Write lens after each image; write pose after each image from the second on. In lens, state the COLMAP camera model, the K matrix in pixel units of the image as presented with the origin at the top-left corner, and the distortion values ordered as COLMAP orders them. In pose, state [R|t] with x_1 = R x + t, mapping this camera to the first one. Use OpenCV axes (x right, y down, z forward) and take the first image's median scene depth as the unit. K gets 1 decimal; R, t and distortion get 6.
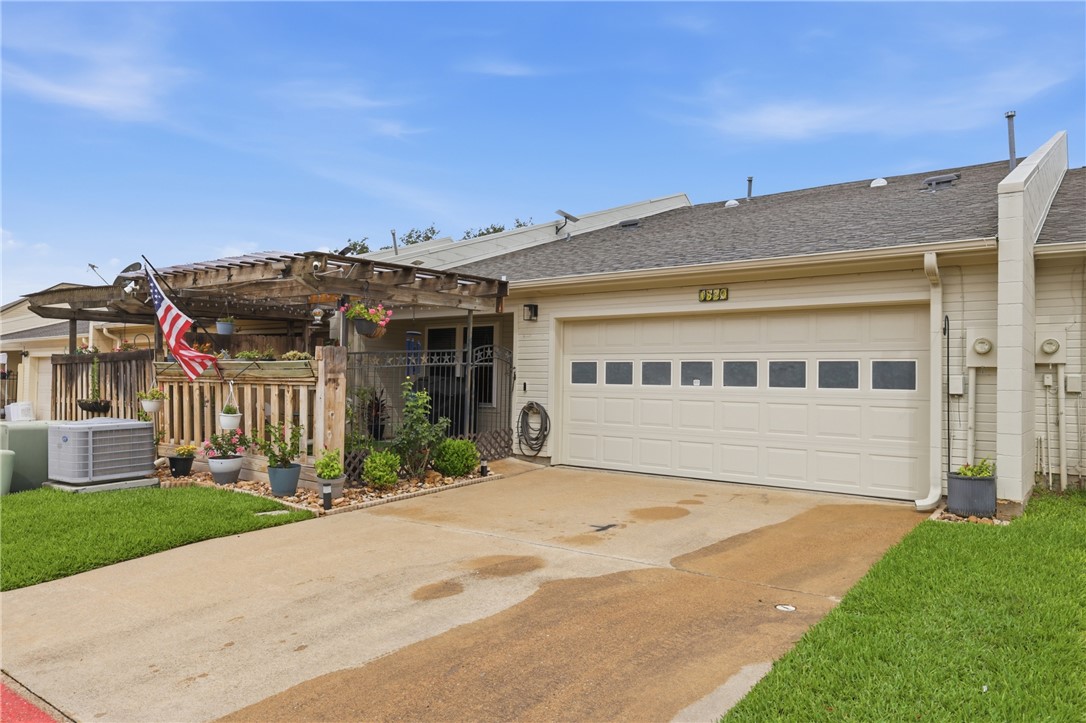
lens RADIAL K [[732.1, 0, 543.4], [0, 732.1, 364.1], [0, 0, 1]] dist [-0.000217, 0.002103]
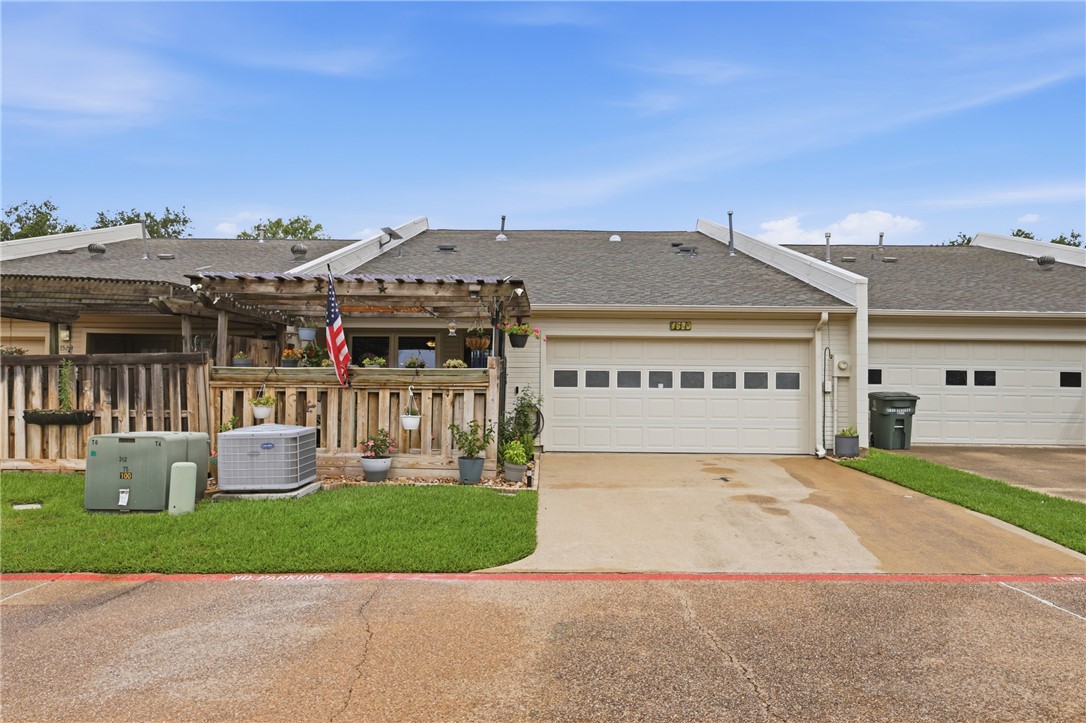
lens RADIAL K [[732.1, 0, 543.4], [0, 732.1, 364.4], [0, 0, 1]] dist [-0.000217, 0.002103]
pose [[0.798069, 0.013722, 0.602410, -0.883070], [-0.010397, 0.999905, -0.009001, -0.001434], [-0.602476, 0.000920, 0.798136, -0.004676]]
